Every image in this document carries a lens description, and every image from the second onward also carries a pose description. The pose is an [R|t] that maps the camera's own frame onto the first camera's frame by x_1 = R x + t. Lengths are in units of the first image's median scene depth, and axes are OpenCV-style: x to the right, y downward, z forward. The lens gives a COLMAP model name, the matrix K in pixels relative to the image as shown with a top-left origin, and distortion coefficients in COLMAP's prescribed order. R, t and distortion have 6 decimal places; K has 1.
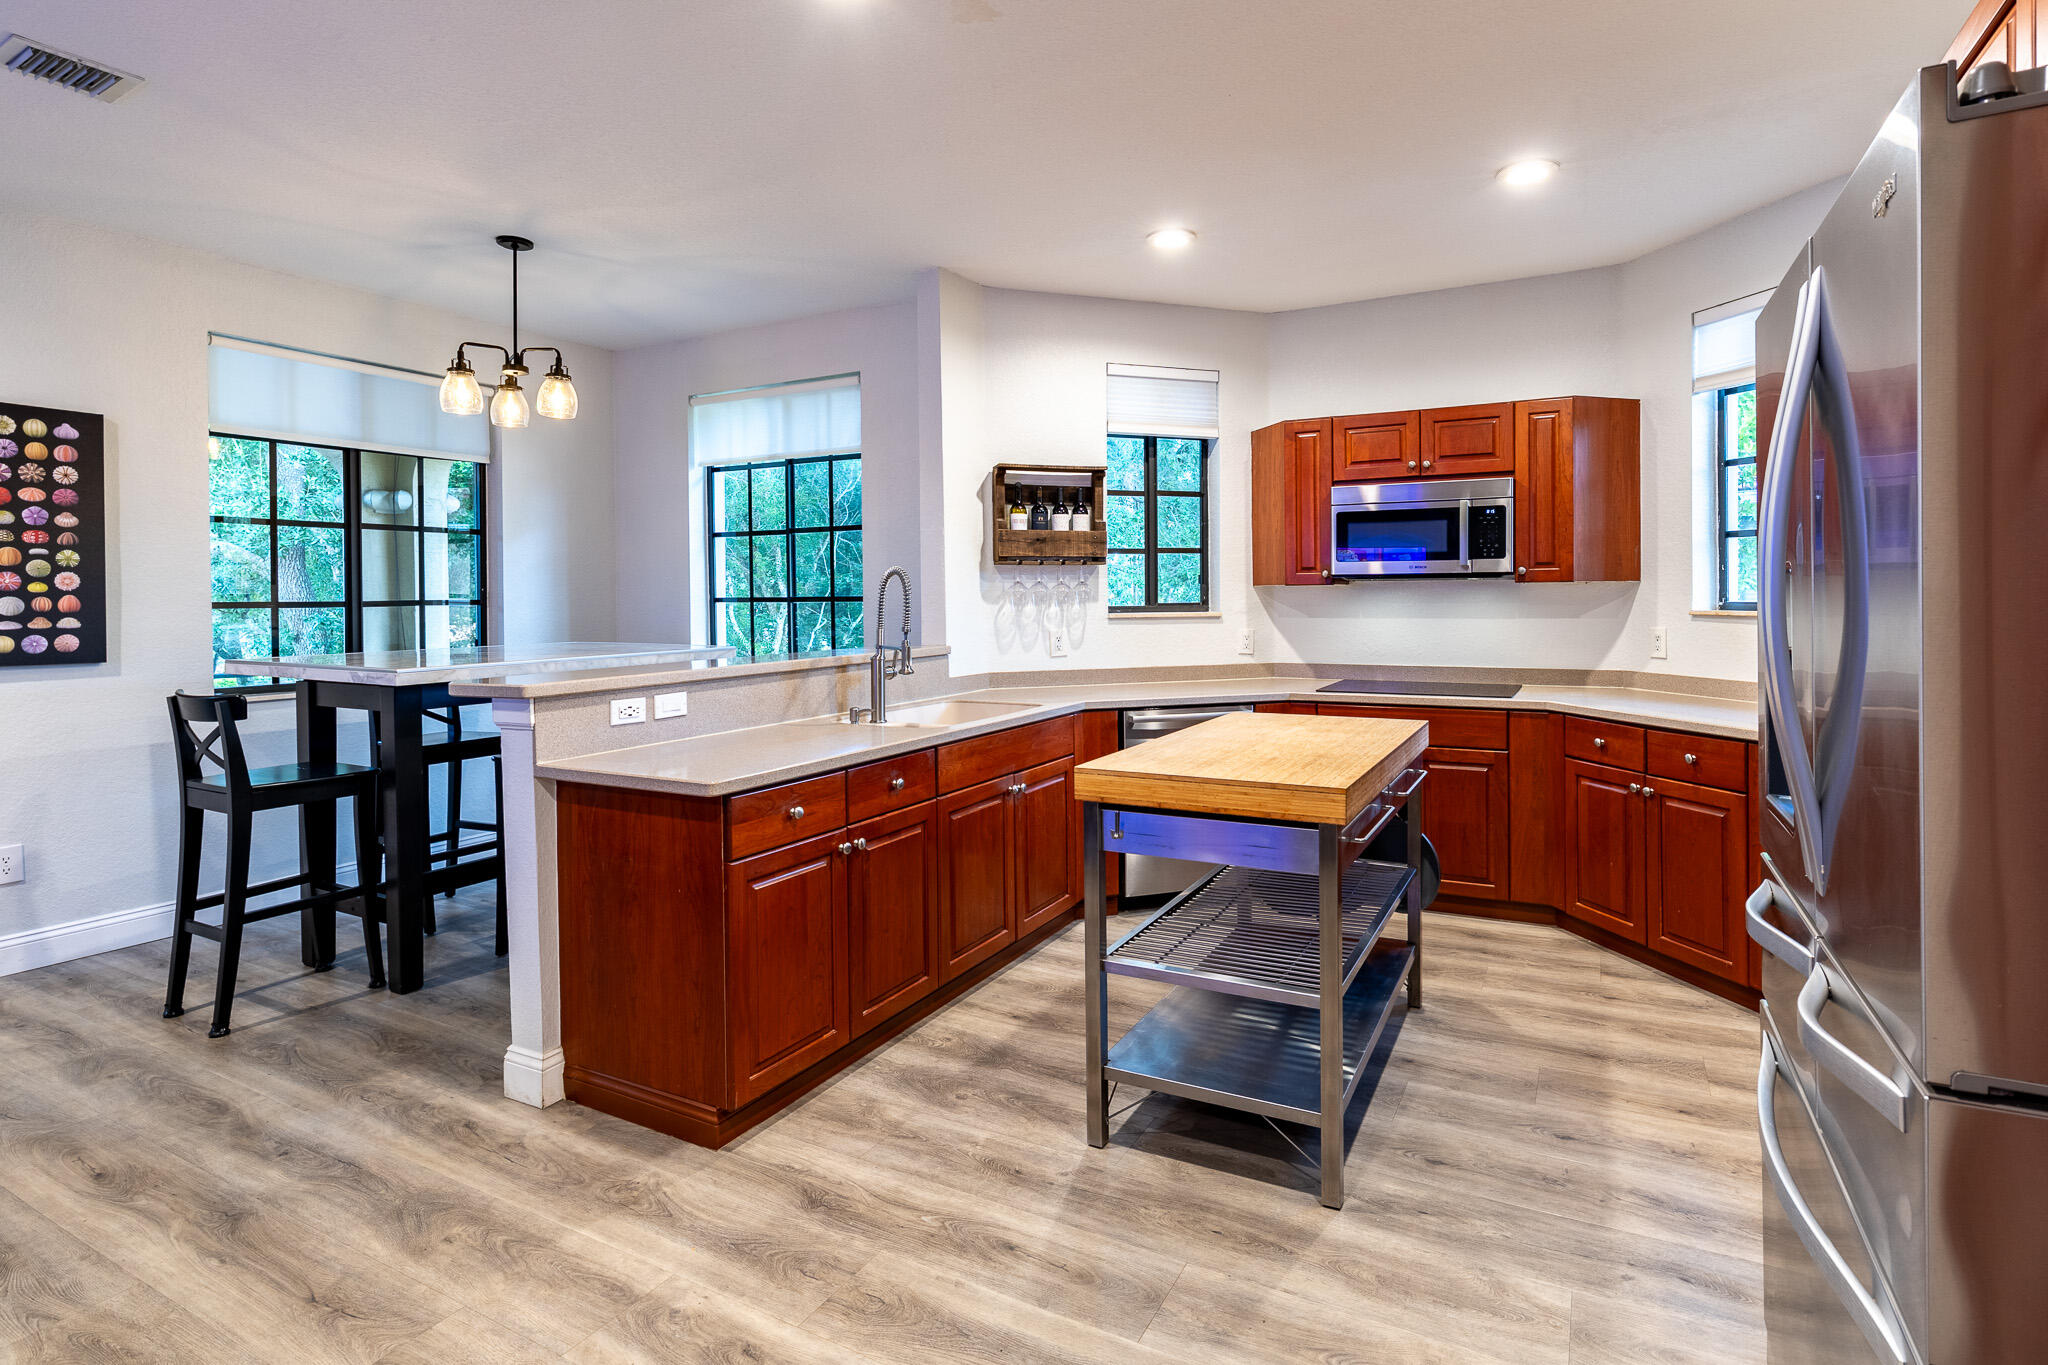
lens RADIAL K [[997.6, 0, 1100.5], [0, 997.6, 611.0], [0, 0, 1]] dist [-0.000130, 0.000040]
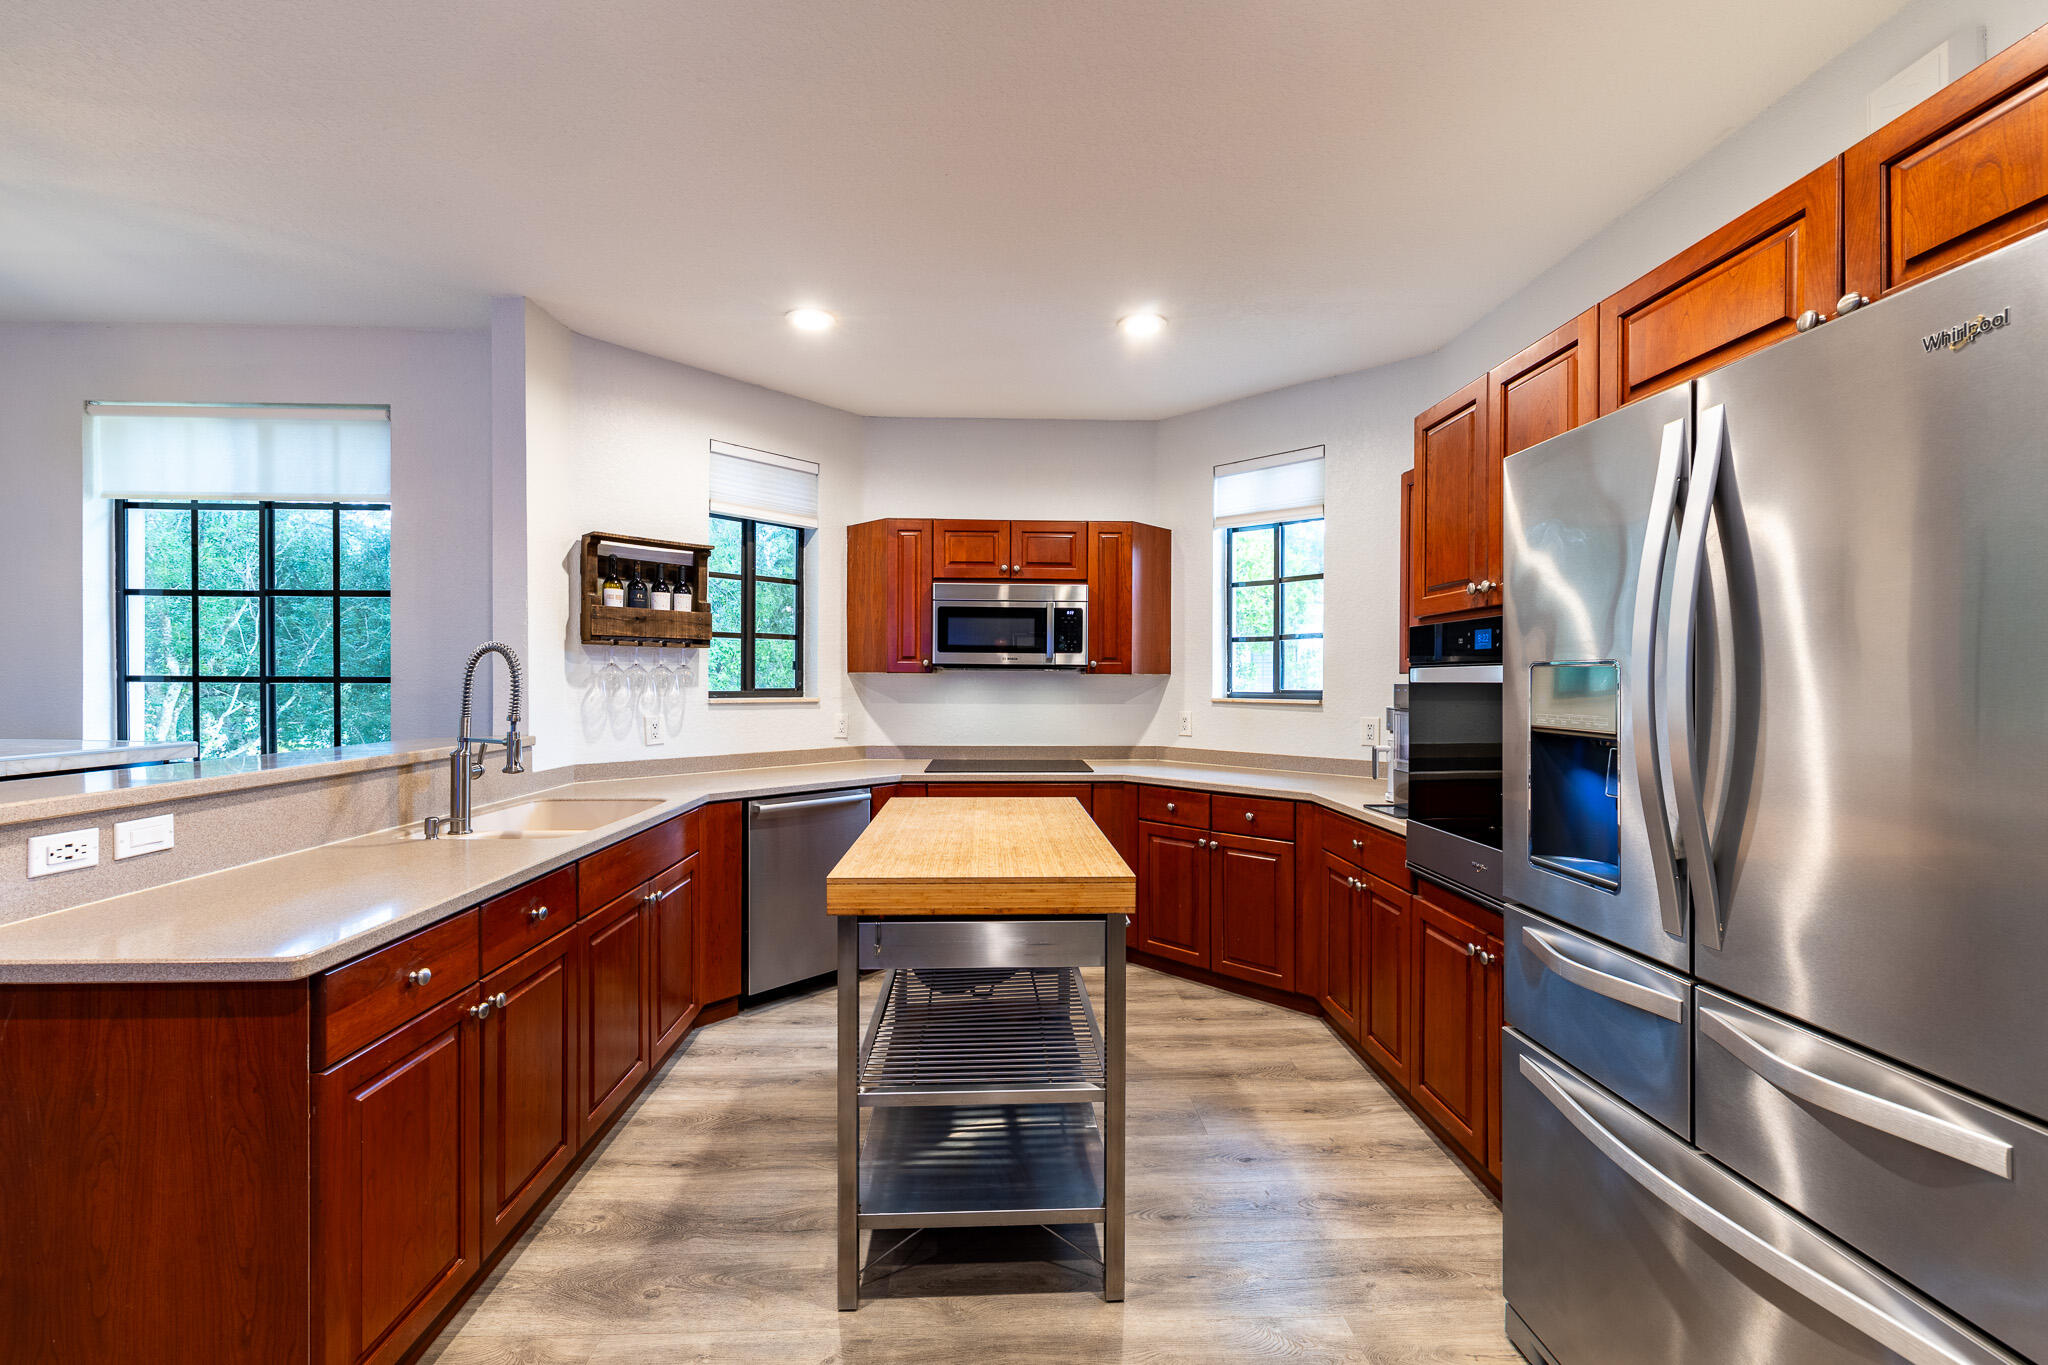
lens RADIAL K [[847.1, 0, 1022.5], [0, 847.1, 687.7], [0, 0, 1]] dist [-0.000879, 0.001325]
pose [[0.877148, 0.009298, 0.480130, -0.140786], [-0.004745, 0.999932, -0.010696, -0.001038], [-0.480196, 0.007104, 0.877132, 0.163986]]
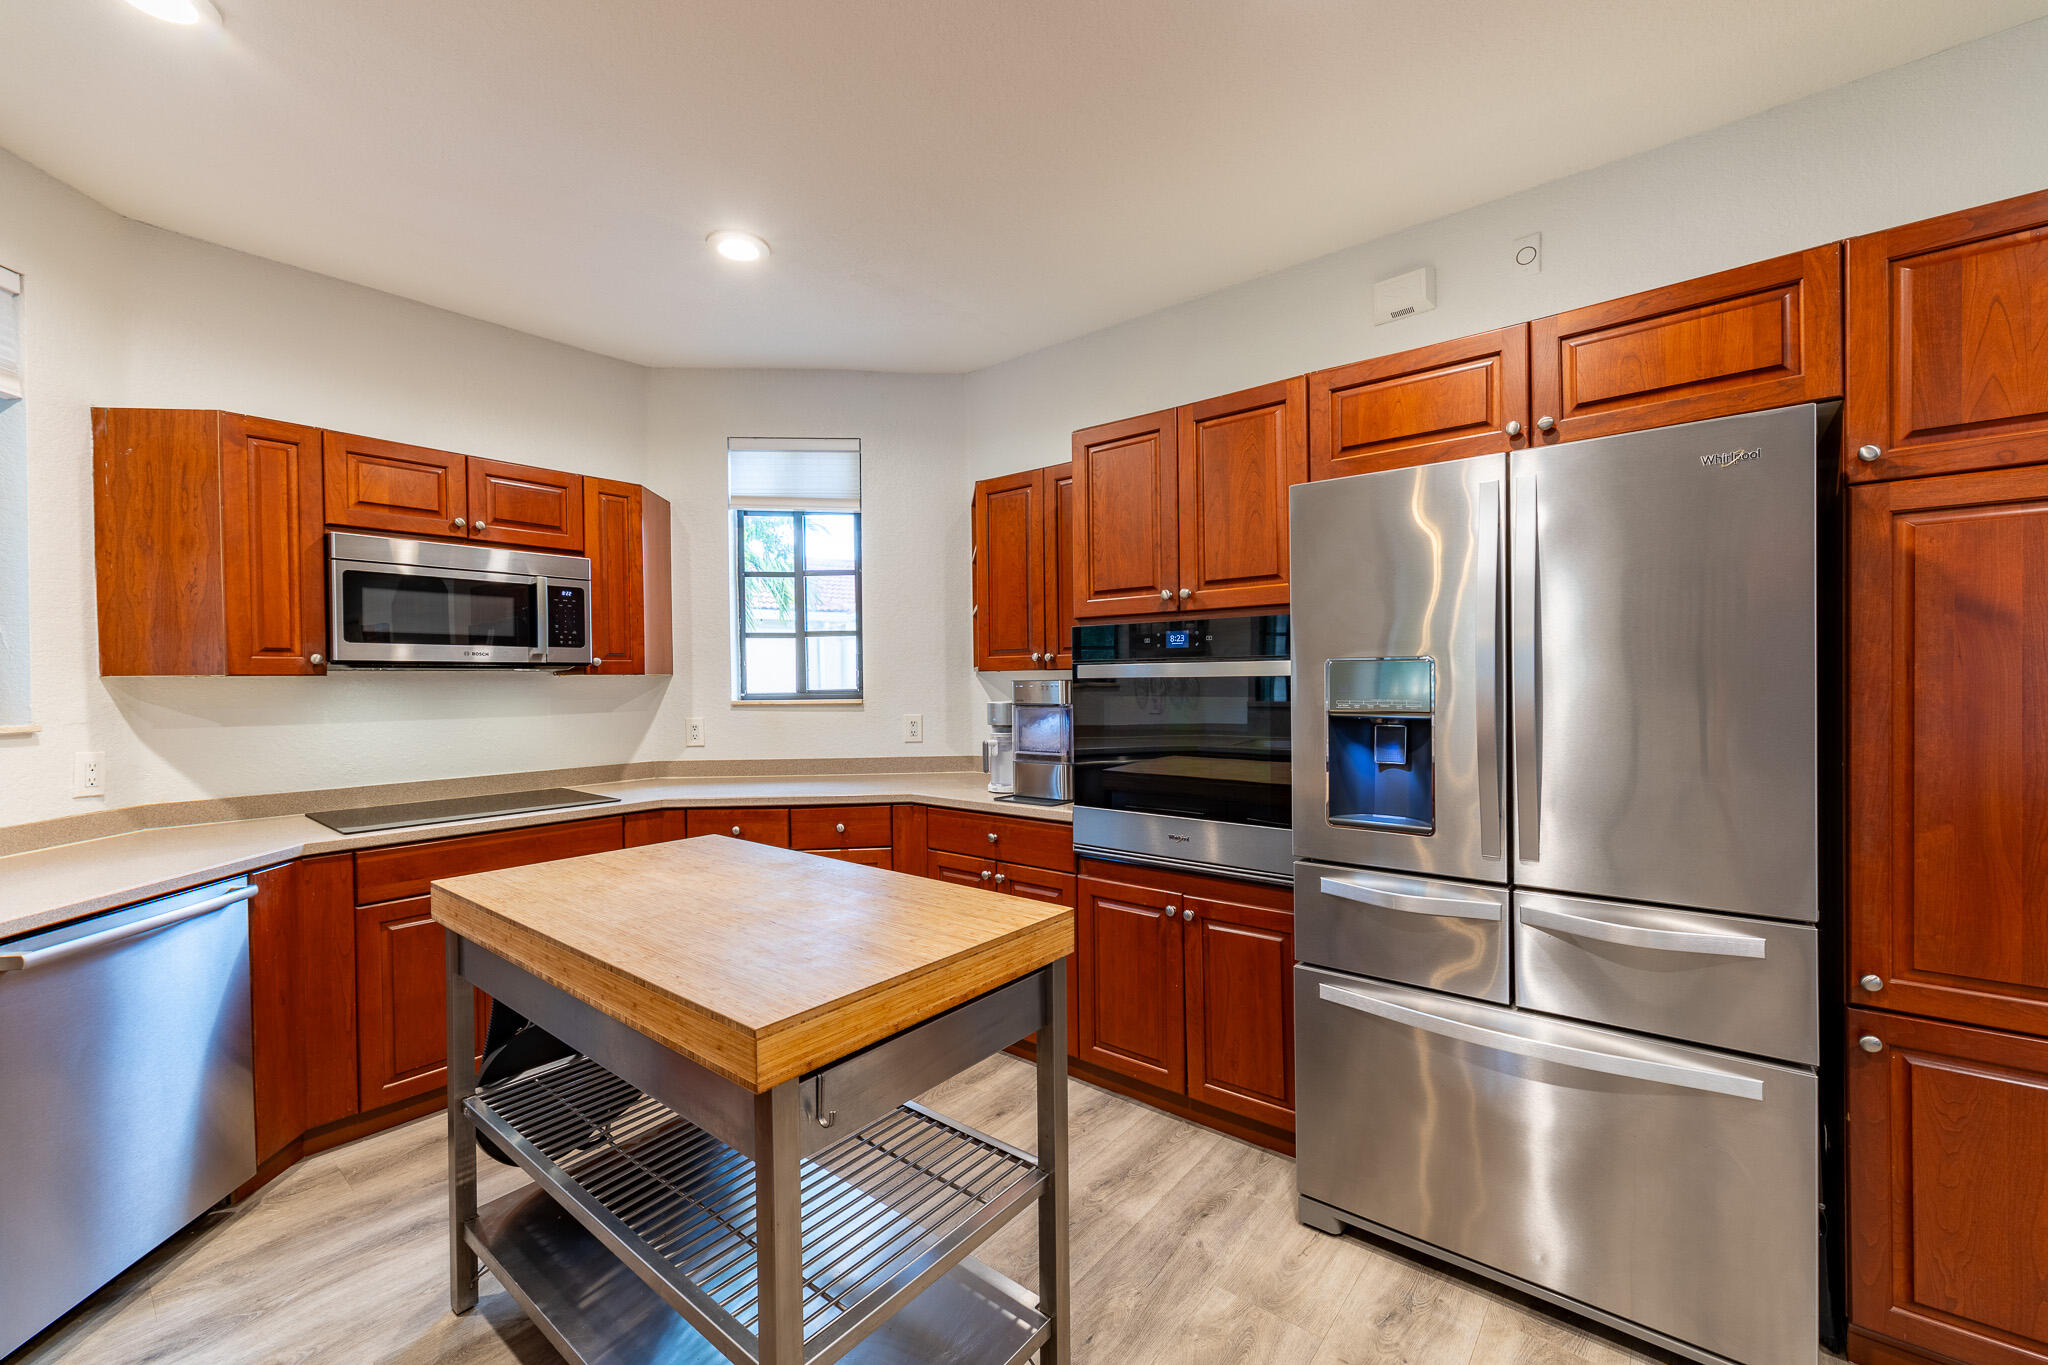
lens RADIAL K [[824.9, 0, 1024.5], [0, 824.9, 688.0], [0, 0, 1]] dist [-0.000684, 0.000856]
pose [[0.222443, -0.003917, 0.974938, -0.238827], [0.025554, 0.999672, -0.001815, -0.005045], [-0.974611, 0.025317, 0.222470, 0.469265]]
